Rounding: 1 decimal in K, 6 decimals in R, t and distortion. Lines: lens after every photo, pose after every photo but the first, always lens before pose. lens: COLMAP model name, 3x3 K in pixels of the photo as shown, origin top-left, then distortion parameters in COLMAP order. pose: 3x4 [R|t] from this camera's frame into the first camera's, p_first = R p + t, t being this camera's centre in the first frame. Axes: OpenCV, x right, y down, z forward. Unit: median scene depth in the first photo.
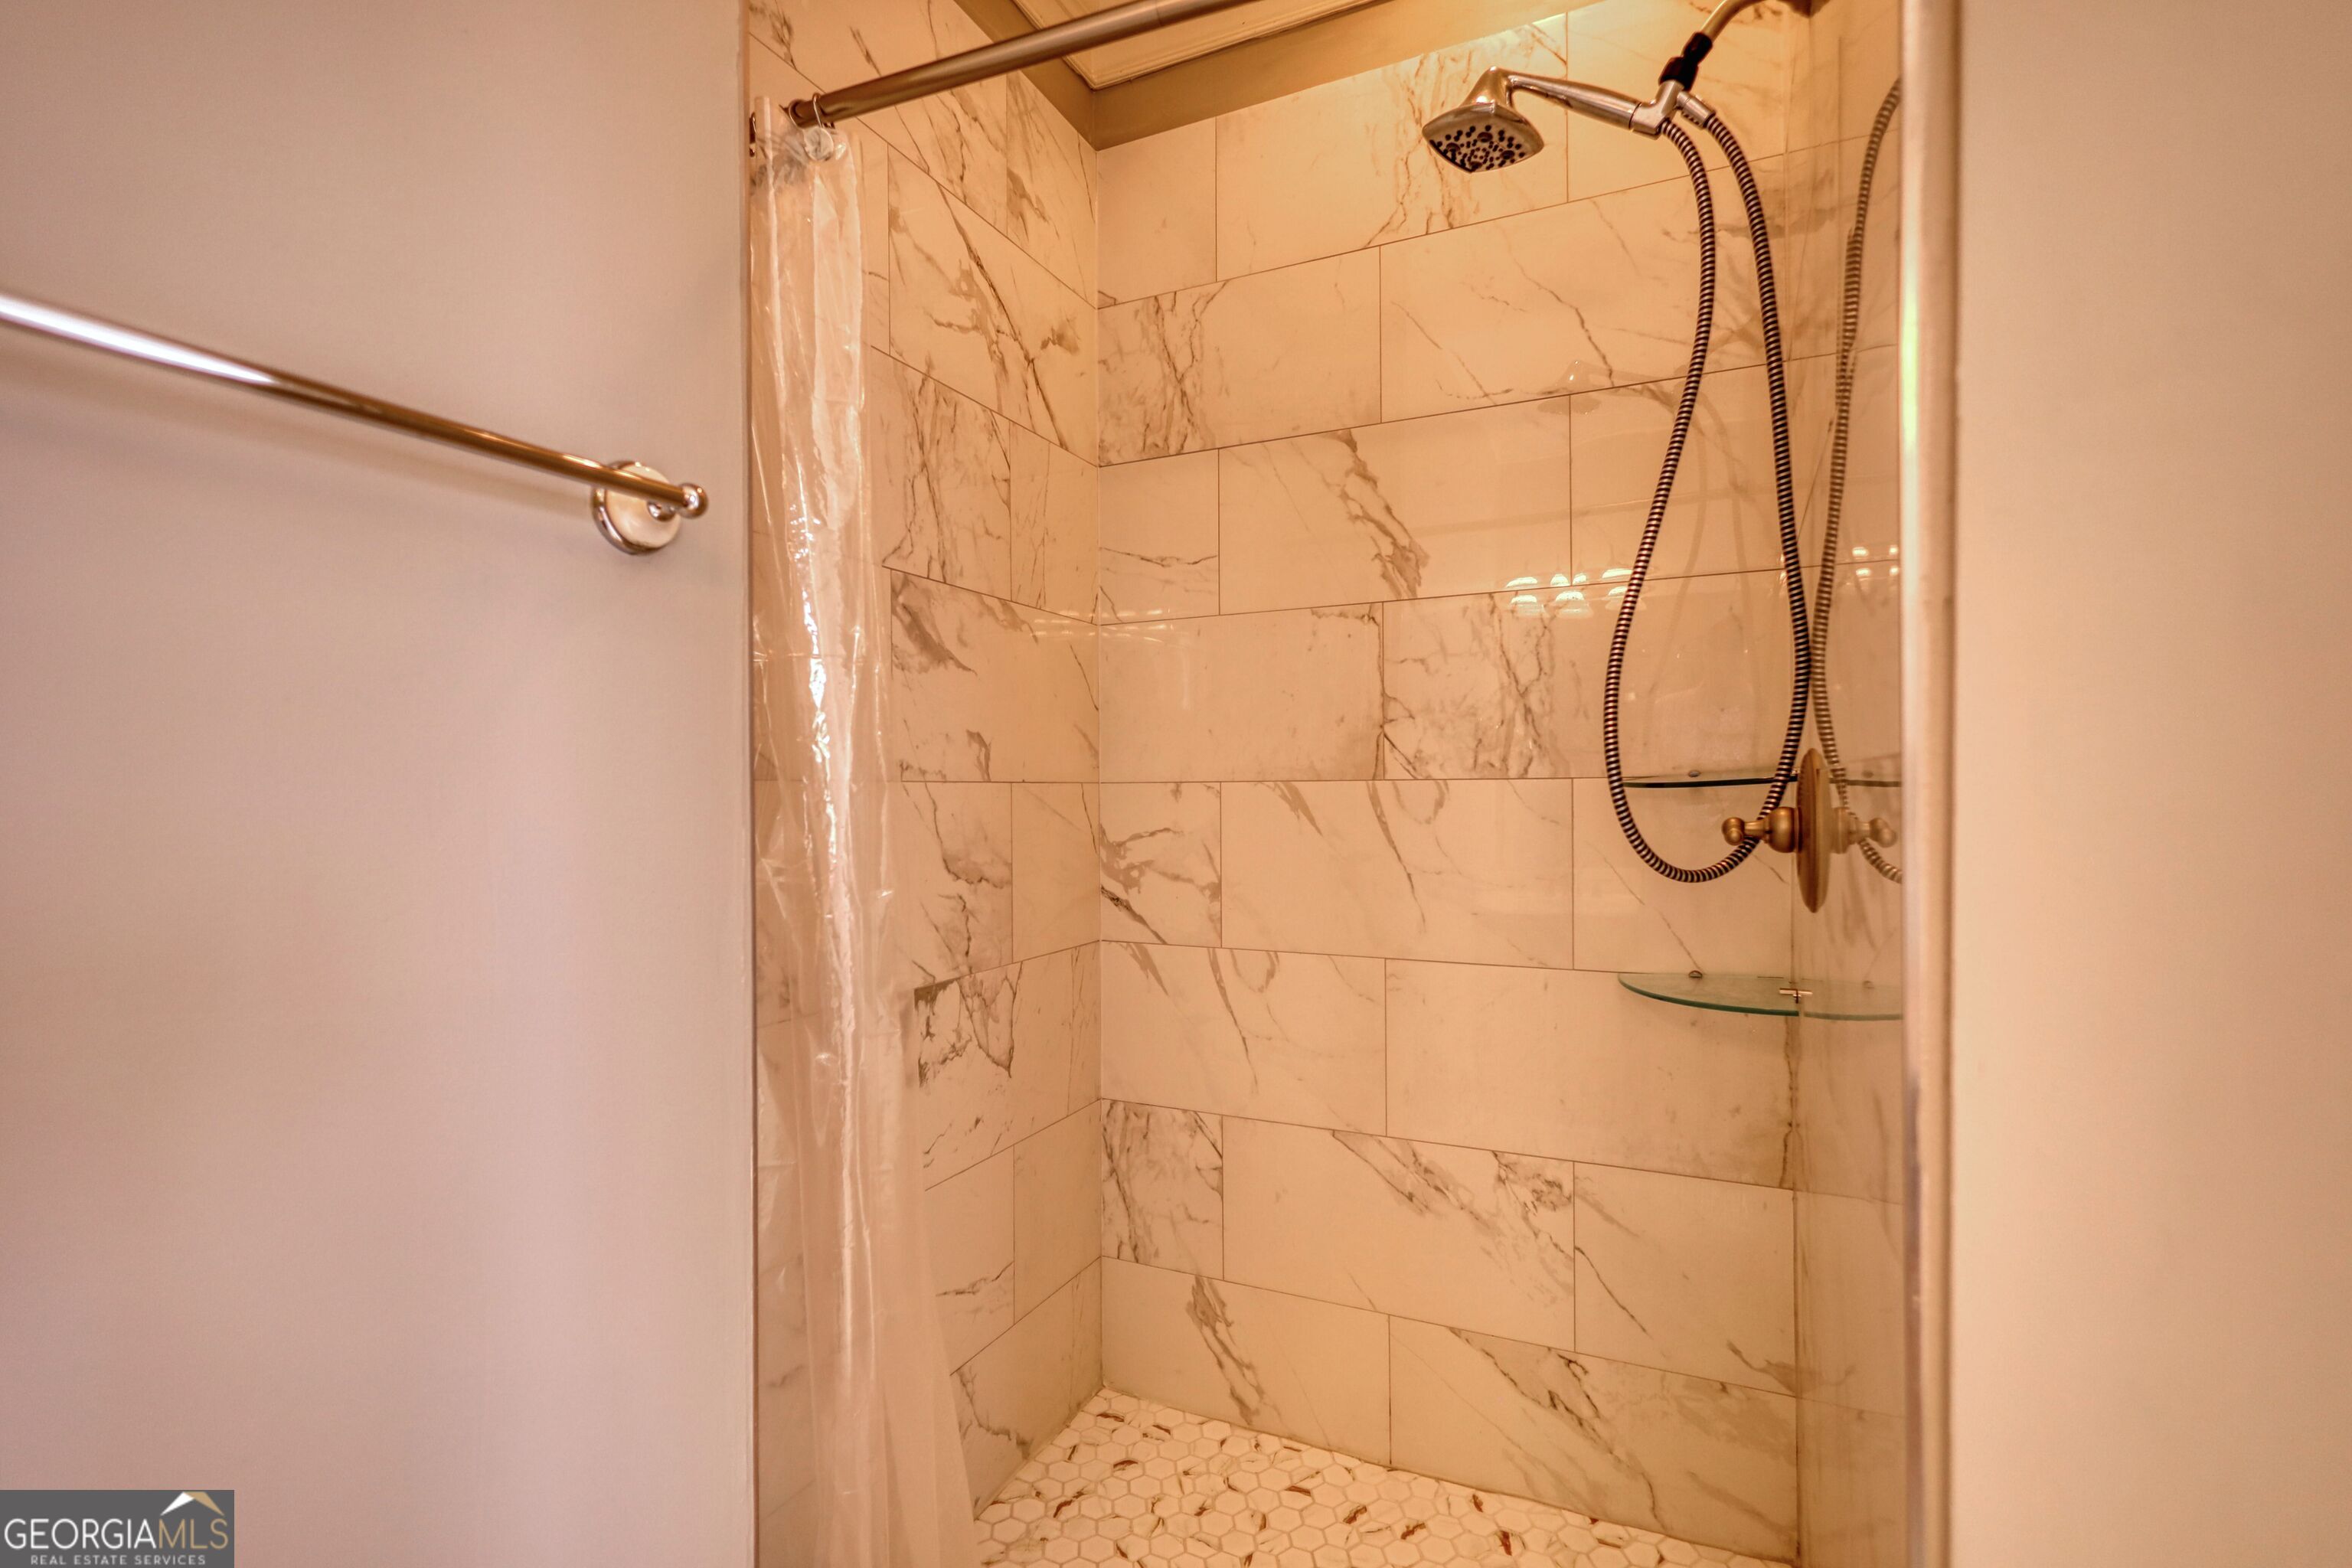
lens RADIAL K [[1106.4, 0, 1175.1], [0, 1106.4, 788.3], [0, 0, 1]] dist [0.000201, 0.002254]
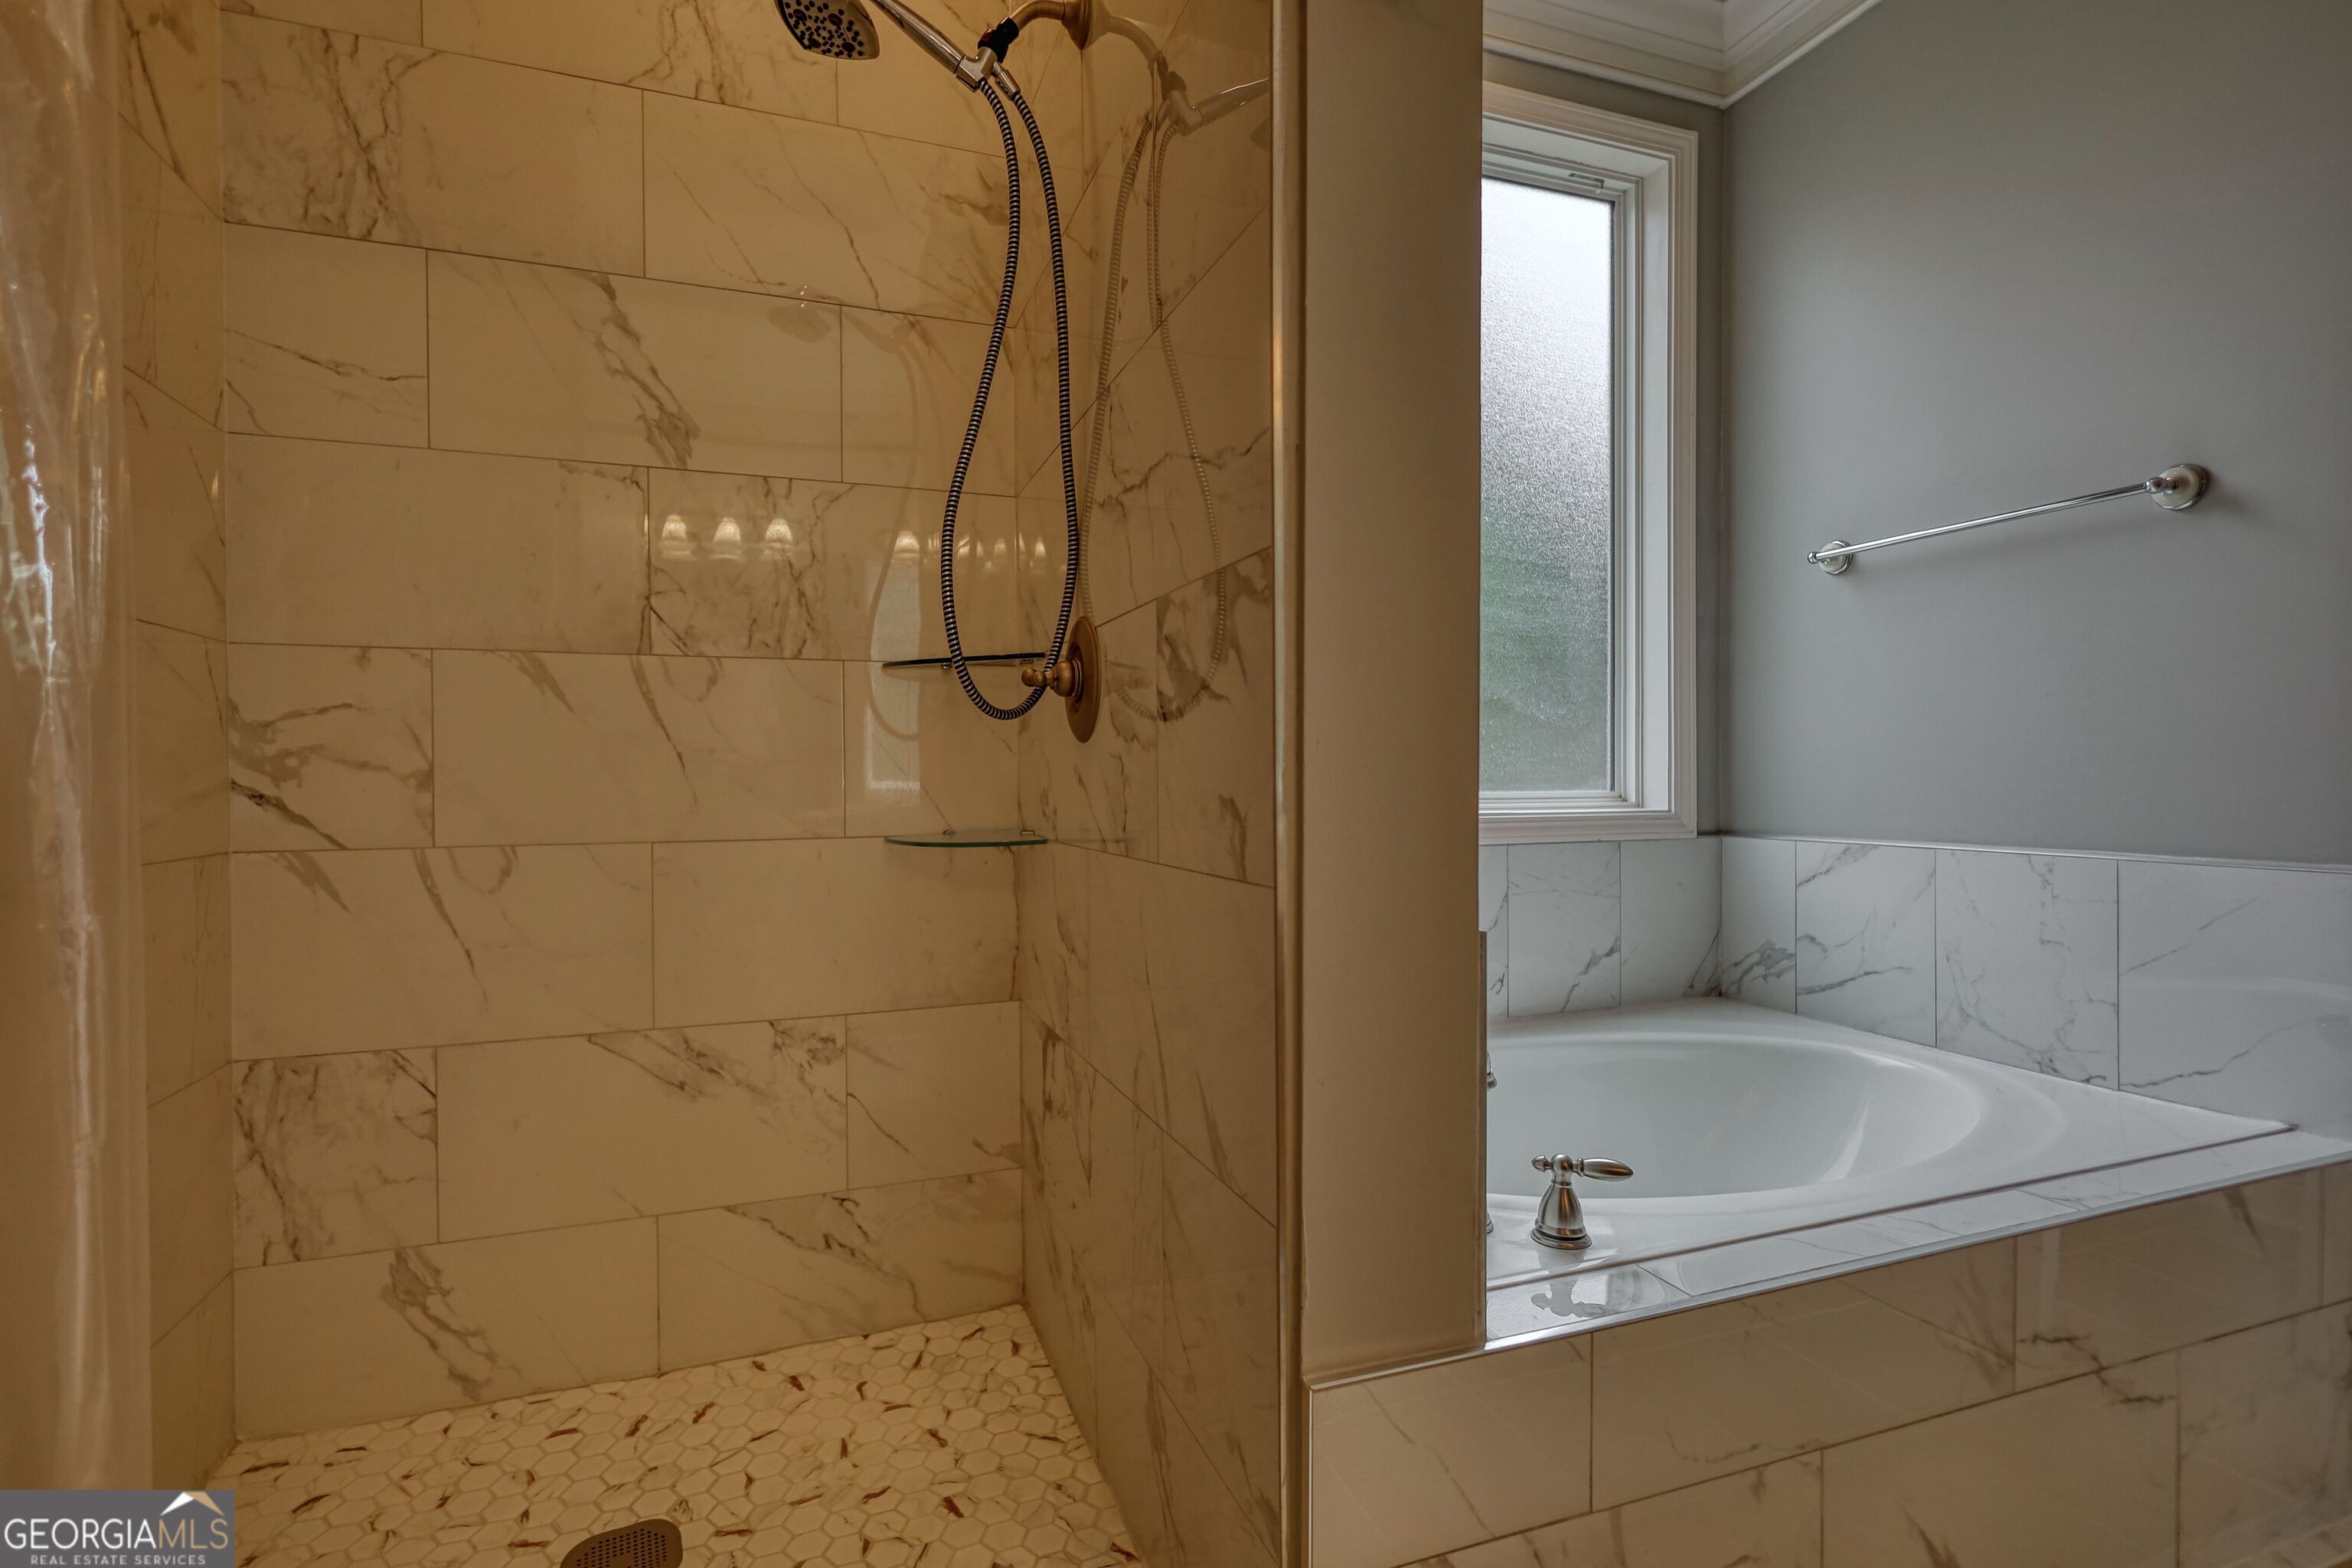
lens RADIAL K [[1106.4, 0, 1169.9], [0, 1106.4, 779.4], [0, 0, 1]] dist [0.000201, 0.002254]
pose [[0.695352, -0.003726, 0.718660, -0.186280], [0.002968, 0.999993, 0.002312, 0.099963], [-0.718663, 0.000525, 0.695358, 0.018160]]
